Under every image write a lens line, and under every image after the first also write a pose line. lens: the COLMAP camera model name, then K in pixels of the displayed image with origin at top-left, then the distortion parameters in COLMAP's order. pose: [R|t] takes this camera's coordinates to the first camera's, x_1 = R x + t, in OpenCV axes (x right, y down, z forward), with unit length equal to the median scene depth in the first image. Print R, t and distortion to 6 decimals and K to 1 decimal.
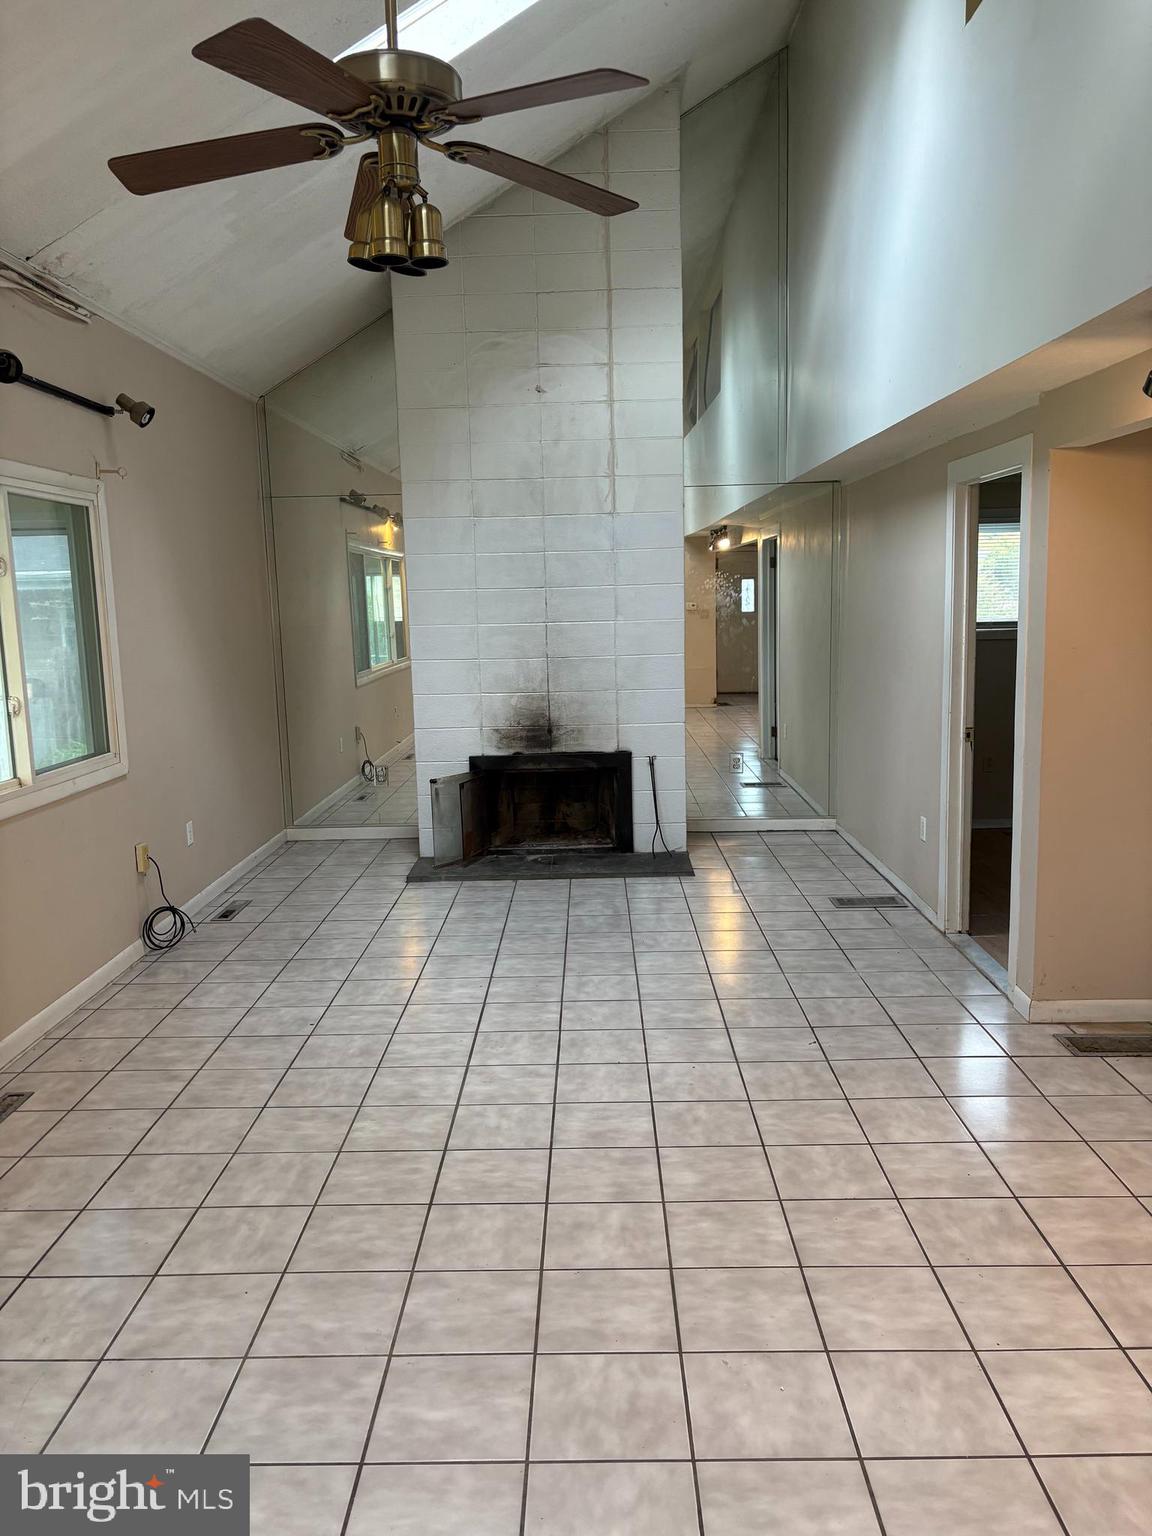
lens RADIAL K [[1161.6, 0, 576.0], [0, 1161.6, 768.0], [0, 0, 1]] dist [0.058956, -0.057195]
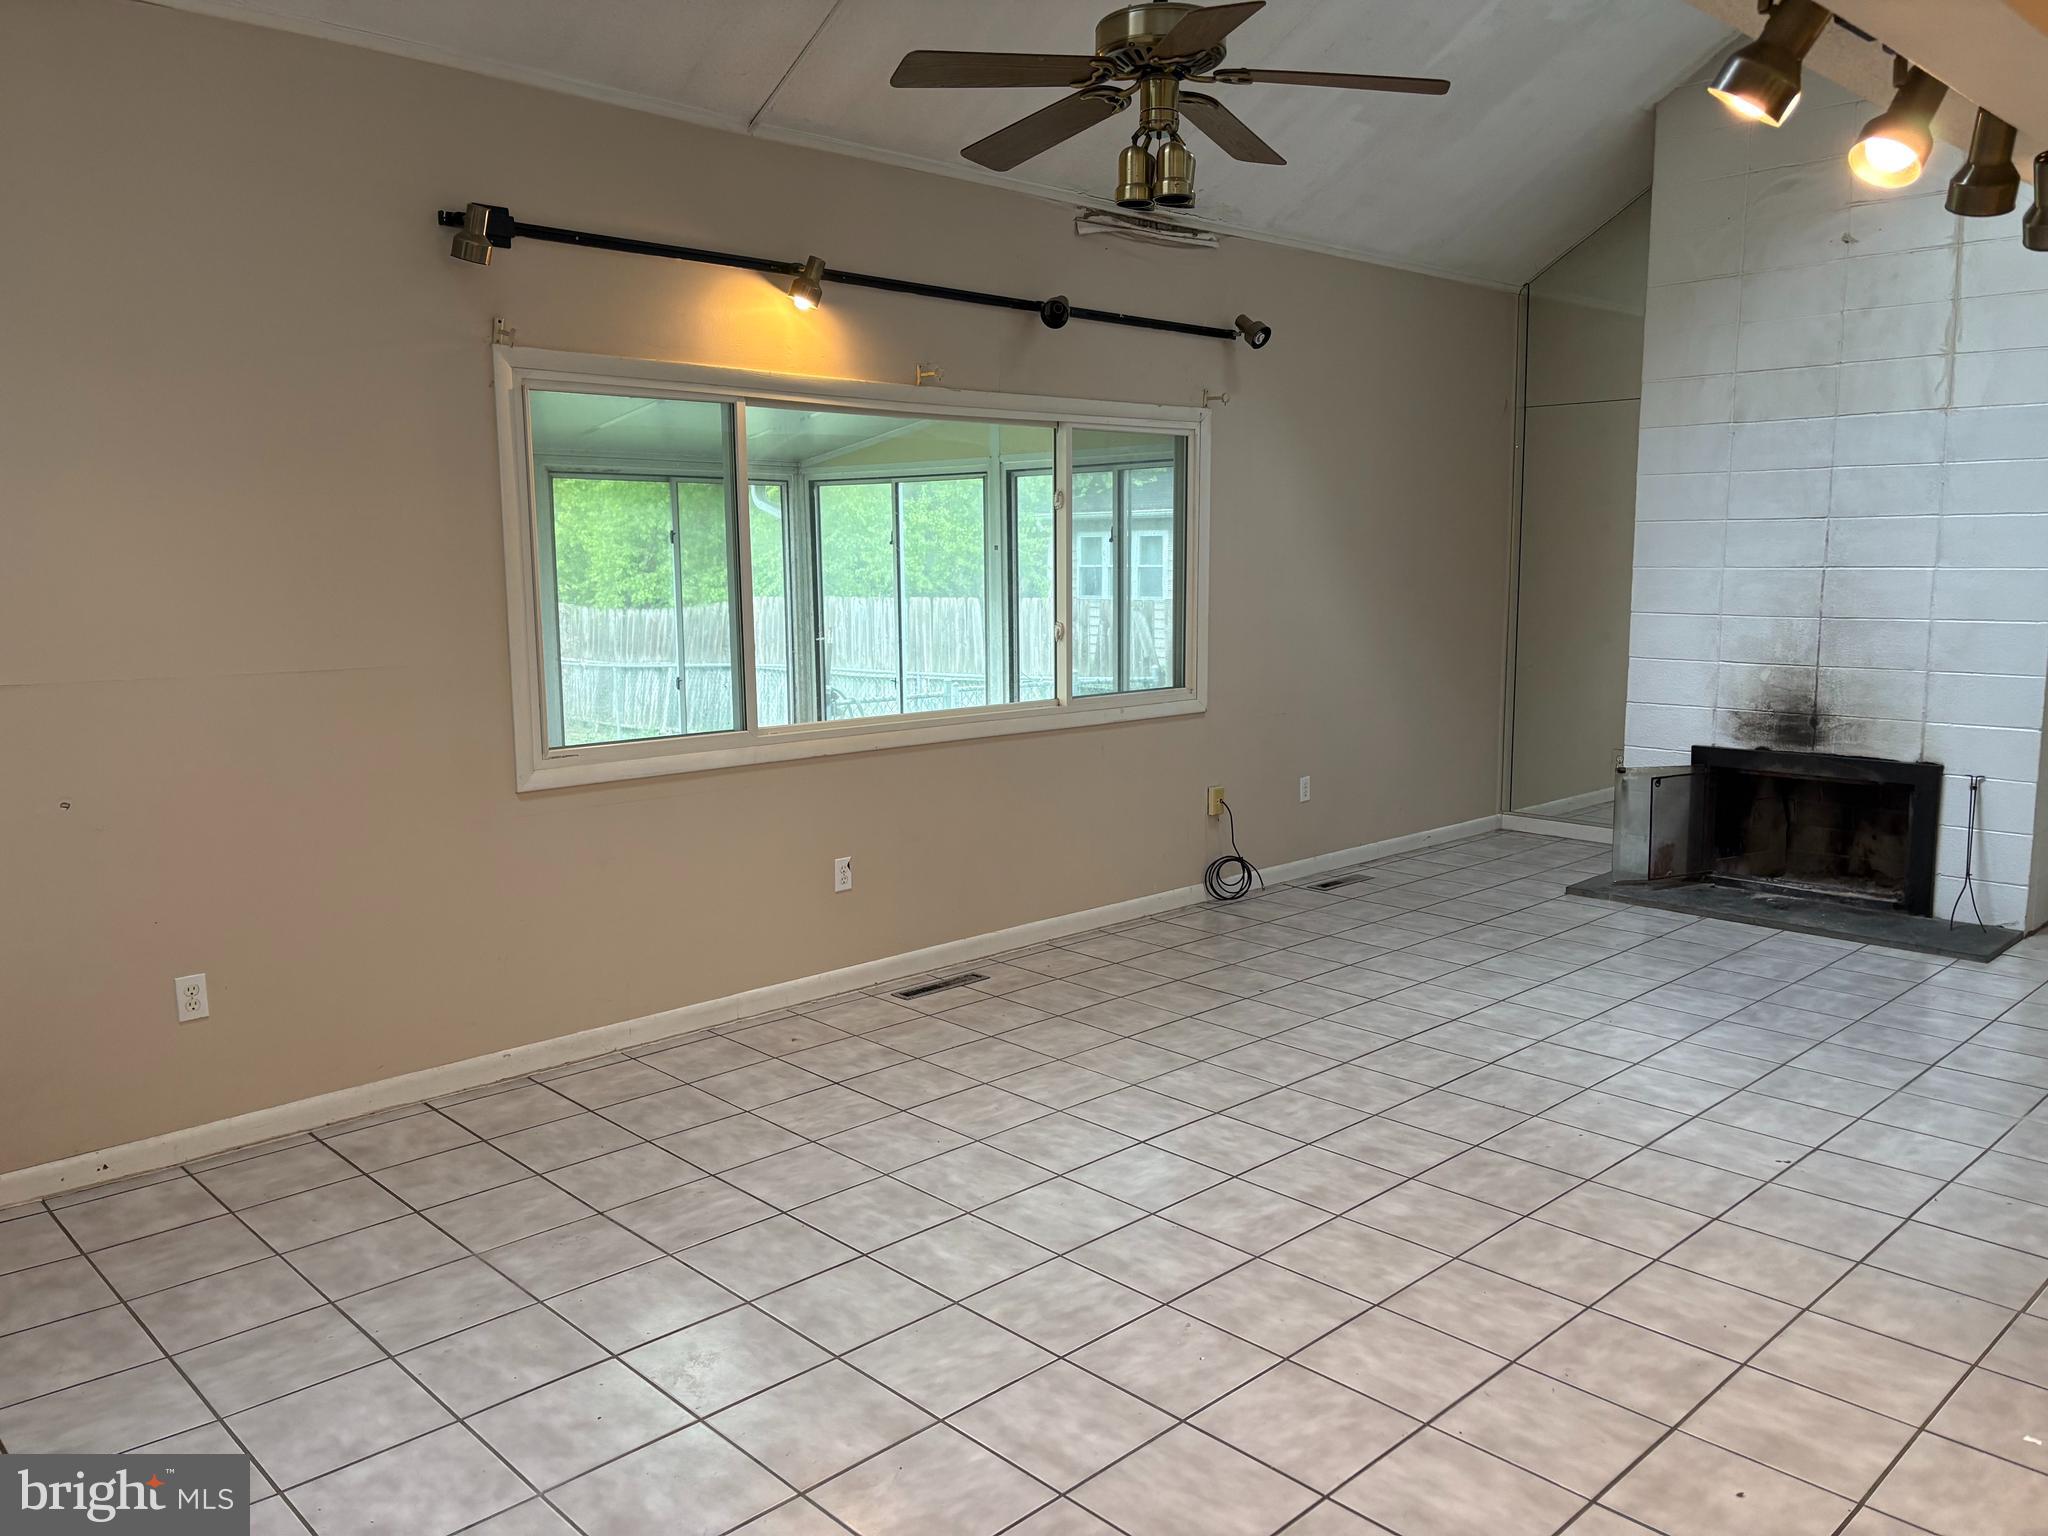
lens RADIAL K [[1548.8, 0, 1003.3], [0, 1548.8, 730.1], [0, 0, 1]] dist [0.058956, -0.057195]
pose [[0.700309, 0.105606, -0.705985, 0.440543], [-0.117368, 0.992571, 0.032051, 0.000394], [0.704125, 0.060414, 0.707502, -0.018970]]
